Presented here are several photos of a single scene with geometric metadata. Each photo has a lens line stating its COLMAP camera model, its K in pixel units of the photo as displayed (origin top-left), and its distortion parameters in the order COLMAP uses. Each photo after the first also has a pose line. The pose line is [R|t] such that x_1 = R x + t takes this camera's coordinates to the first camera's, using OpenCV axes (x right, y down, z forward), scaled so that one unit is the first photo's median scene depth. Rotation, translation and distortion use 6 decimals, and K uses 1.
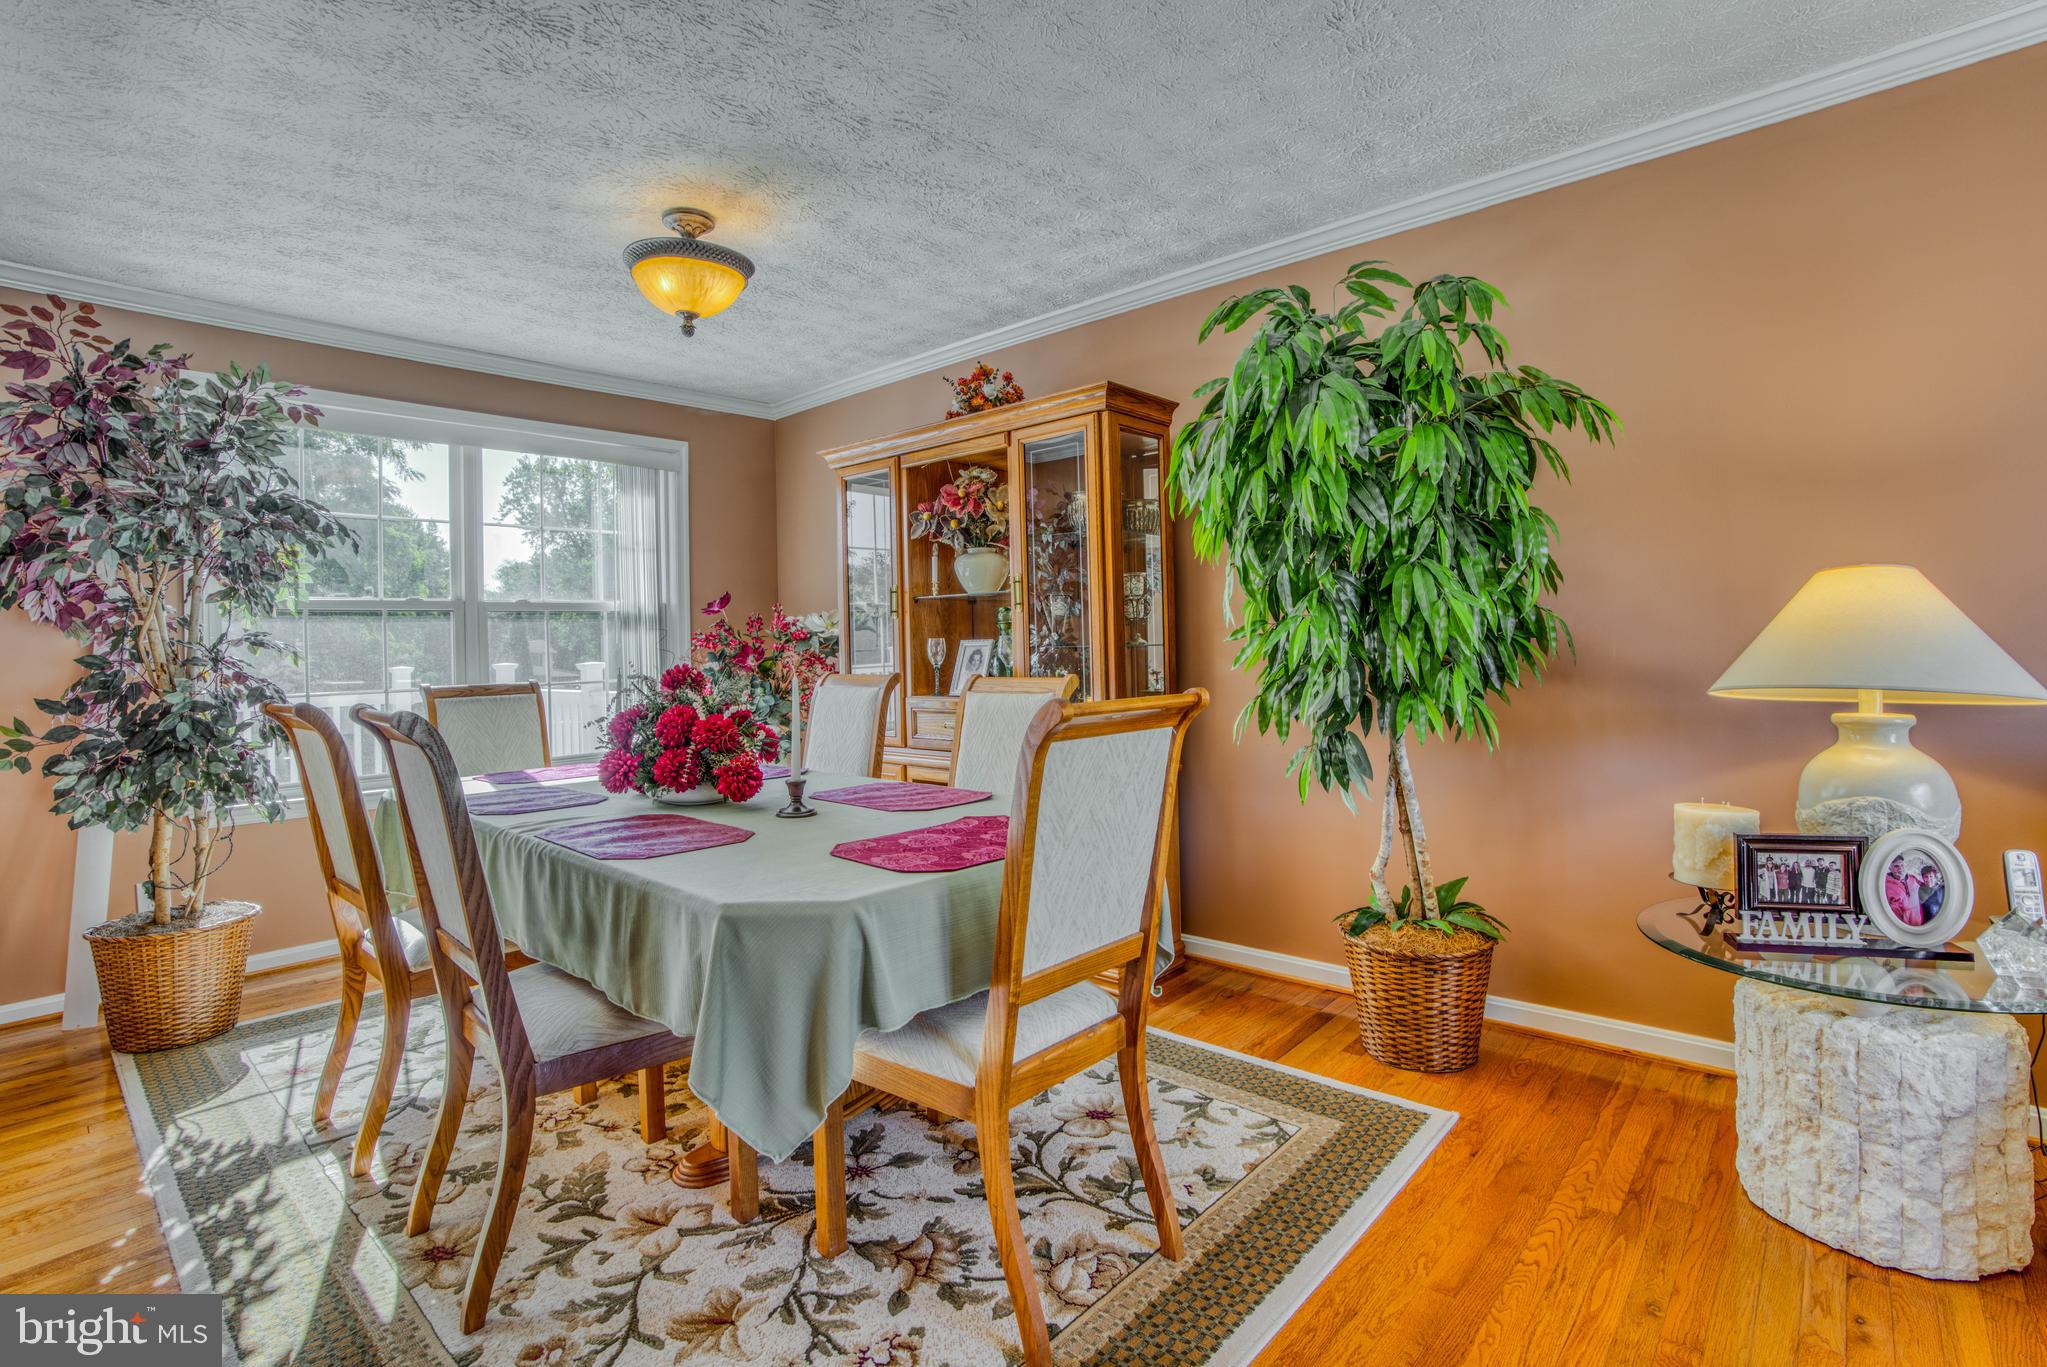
lens RADIAL K [[958.4, 0, 1017.6], [0, 958.4, 642.2], [0, 0, 1]] dist [-0.052461, 0.016410]
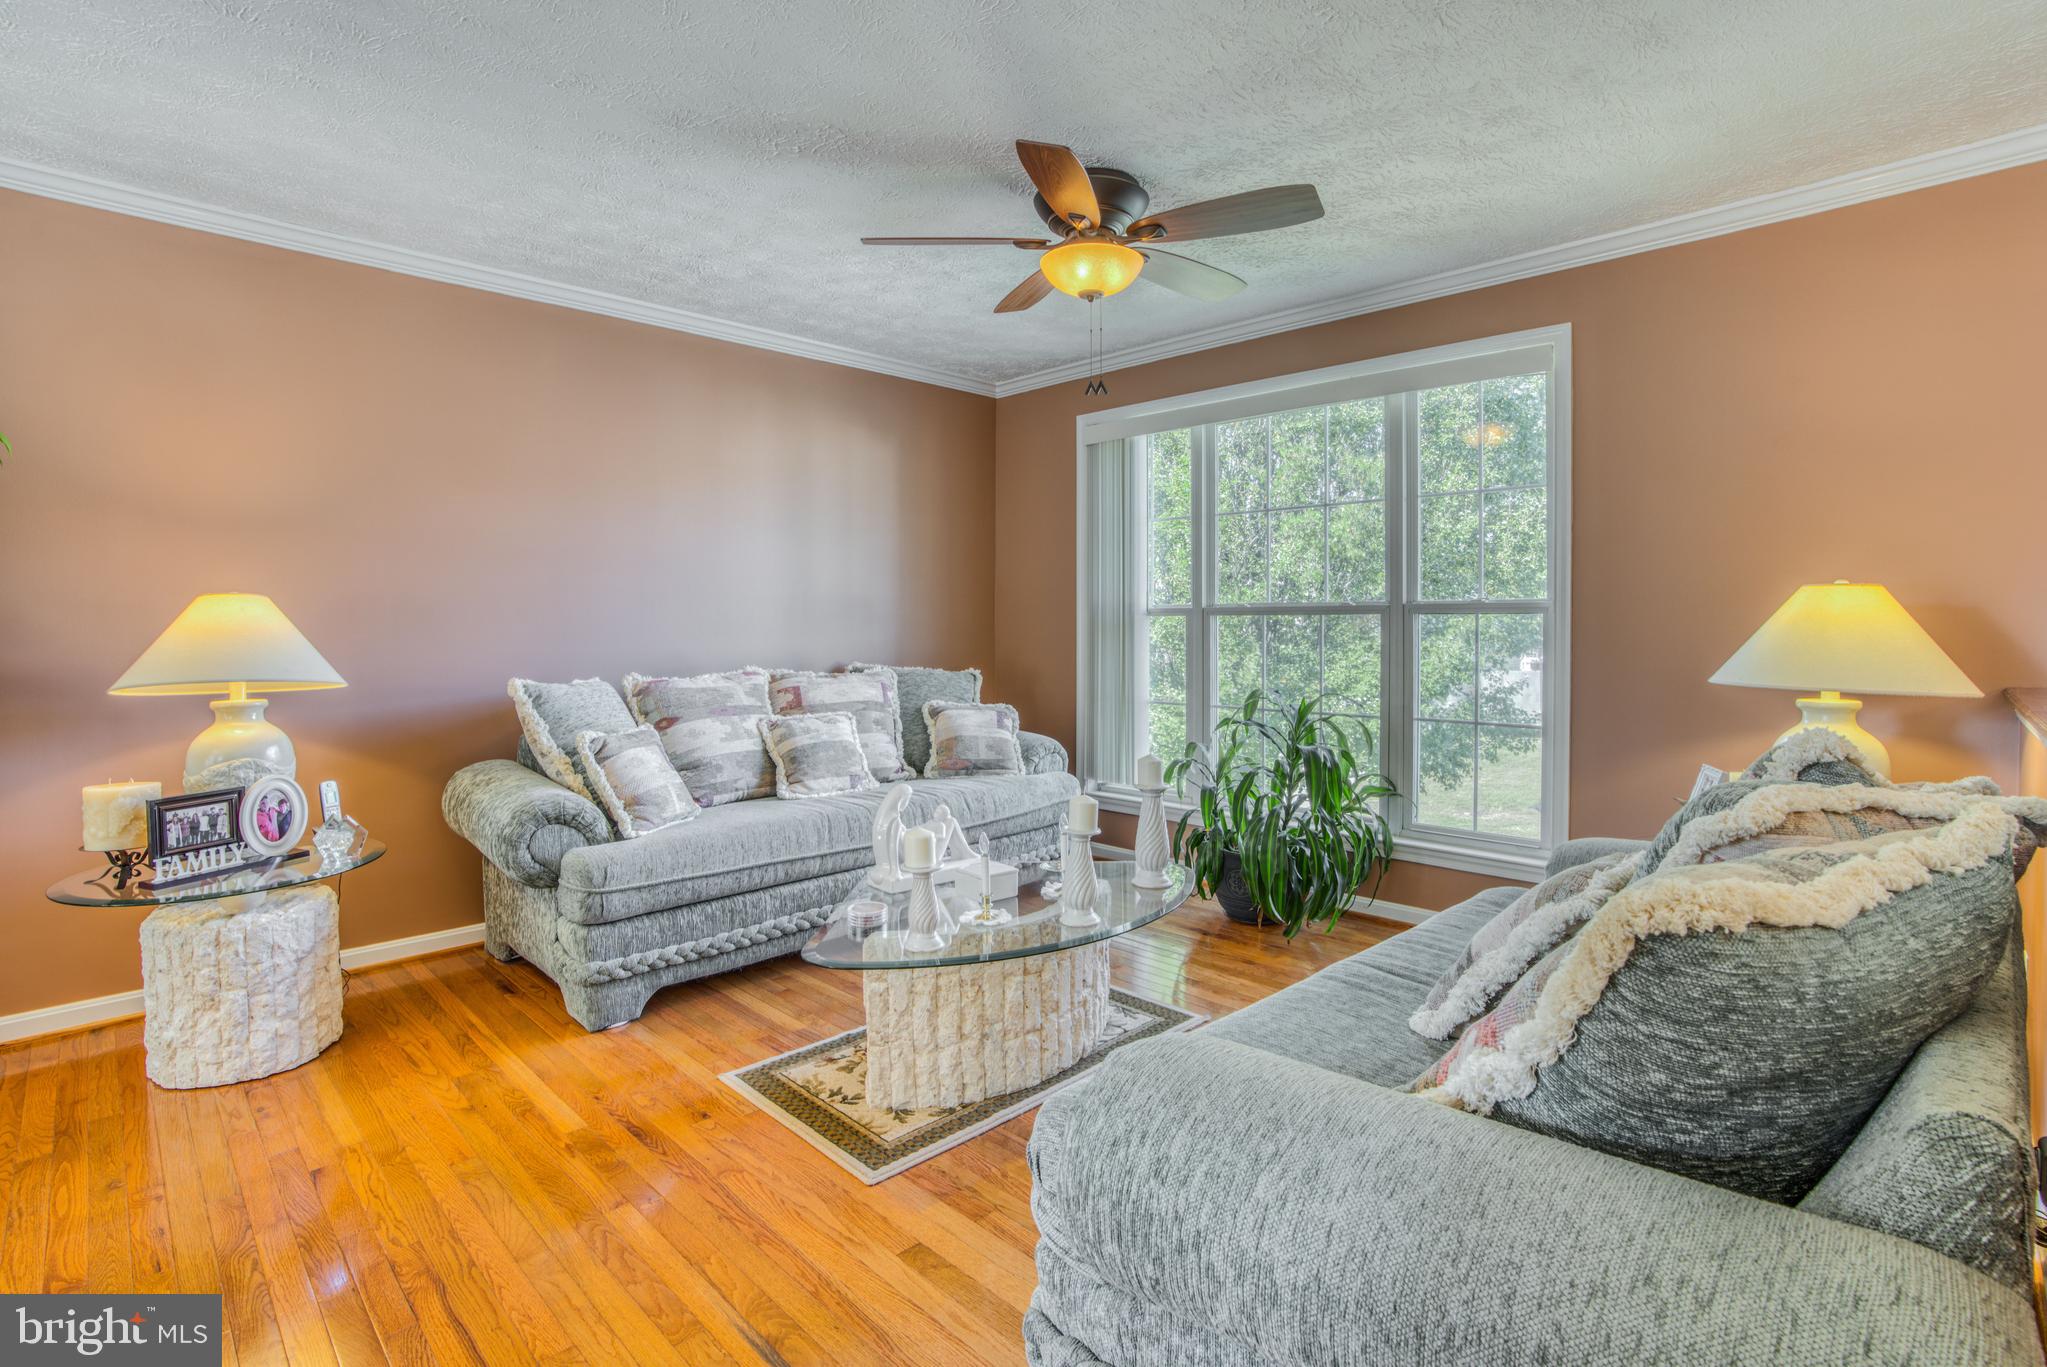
lens RADIAL K [[970.7, 0, 1015.3], [0, 970.7, 641.6], [0, 0, 1]] dist [-0.067085, 0.027063]
pose [[0.057176, 0.001647, 0.998363, -0.324039], [0.002216, 0.999996, -0.001777, -0.004427], [-0.998362, 0.002314, 0.057172, -0.188569]]
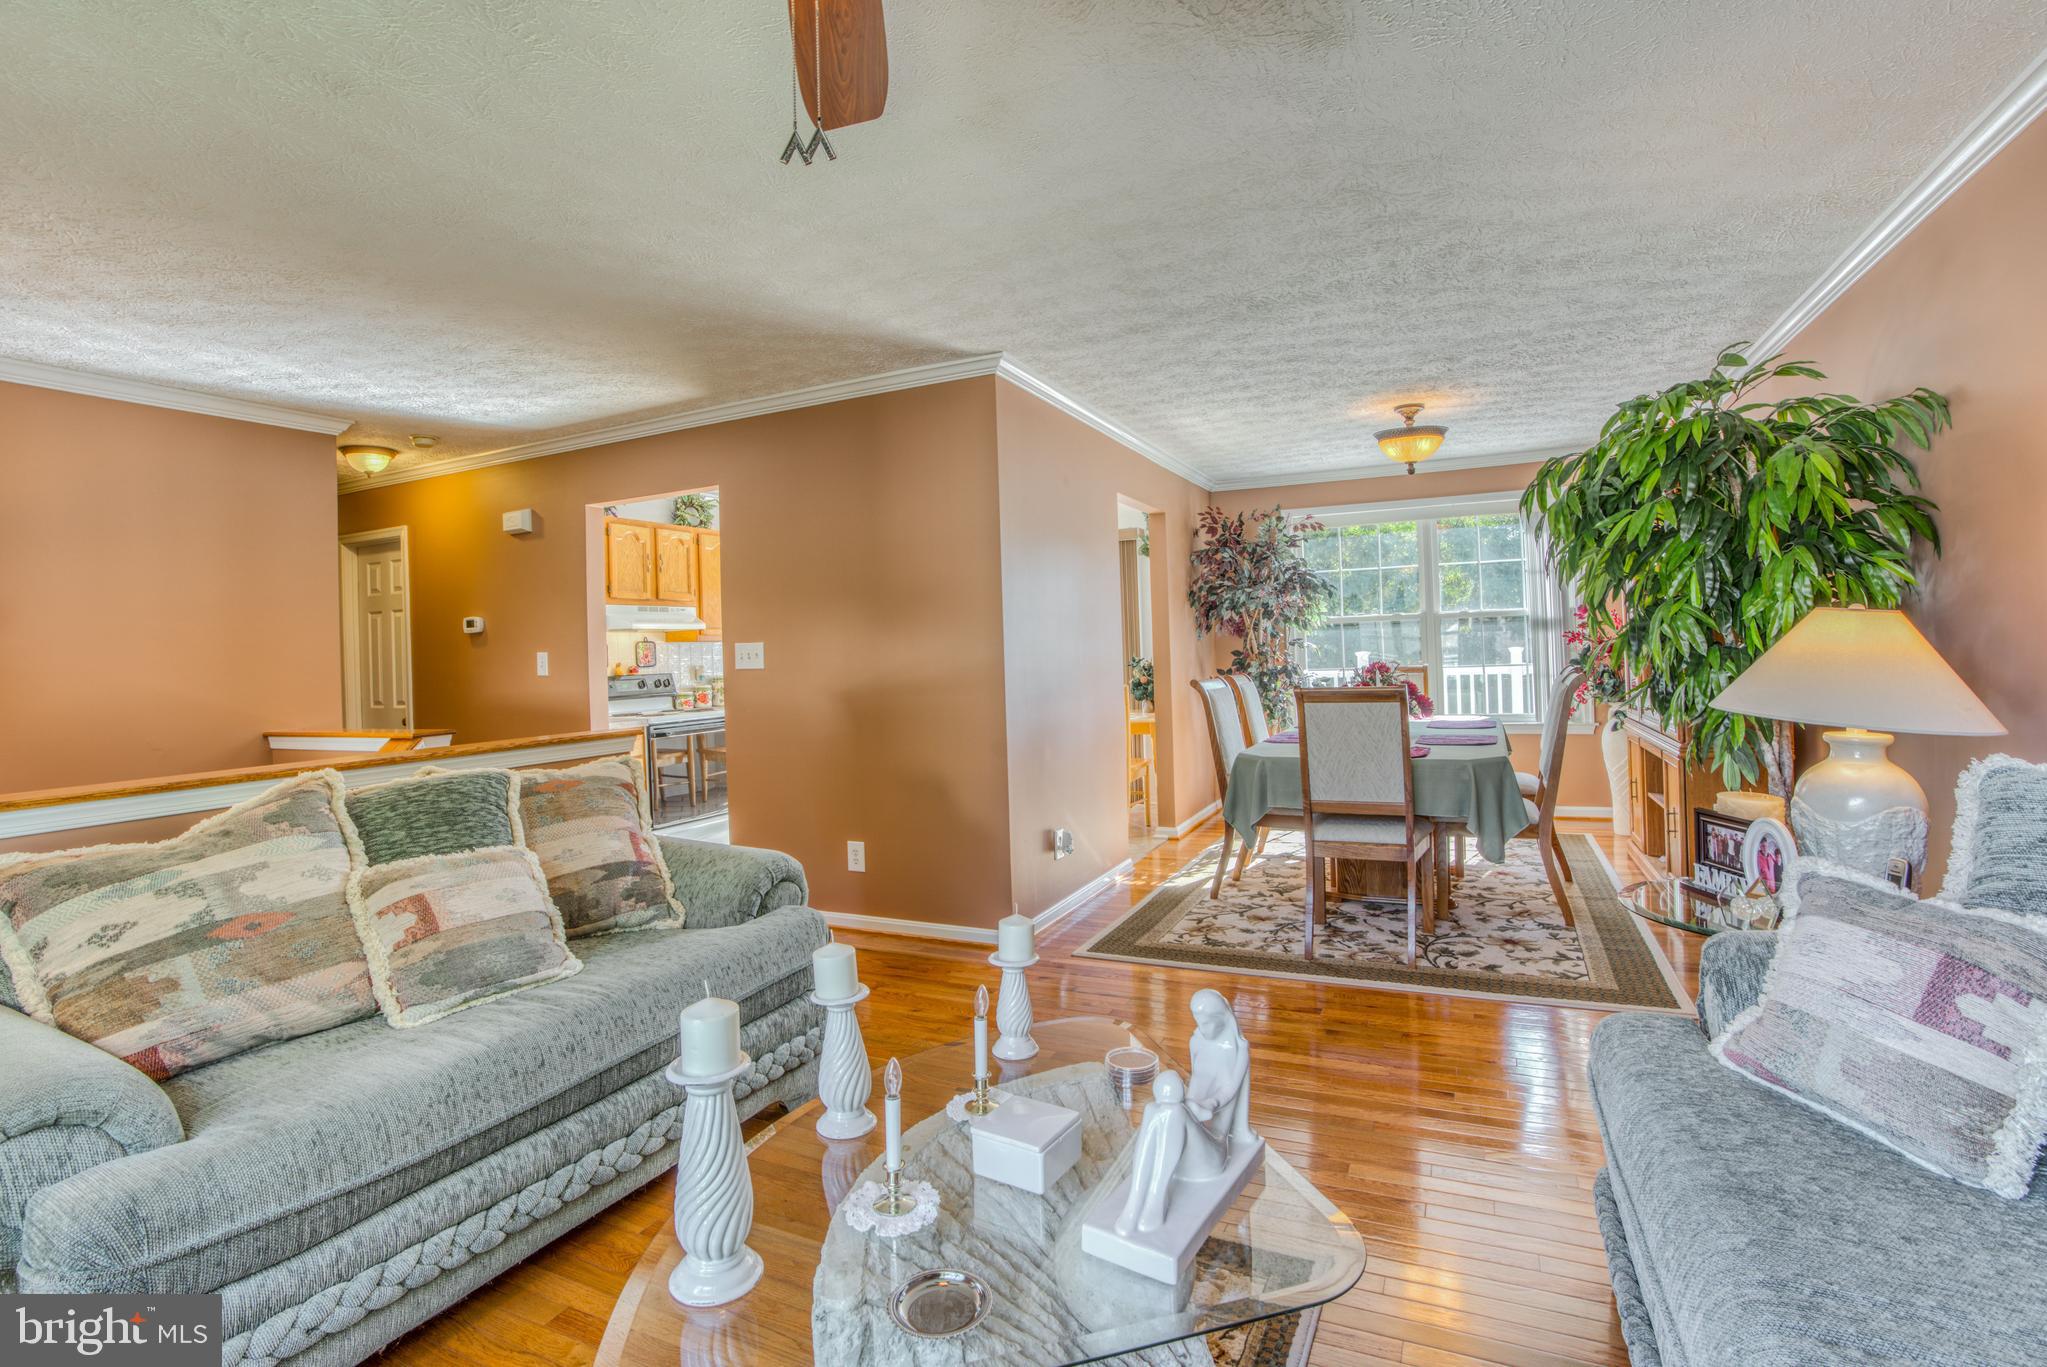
lens RADIAL K [[970.7, 0, 1015.3], [0, 970.7, 641.6], [0, 0, 1]] dist [-0.067085, 0.027063]
pose [[0.287803, 0.004514, -0.957679, 1.361988], [0.027024, 0.999552, 0.012833, -0.064015], [0.957308, -0.029574, 0.287553, -0.269388]]
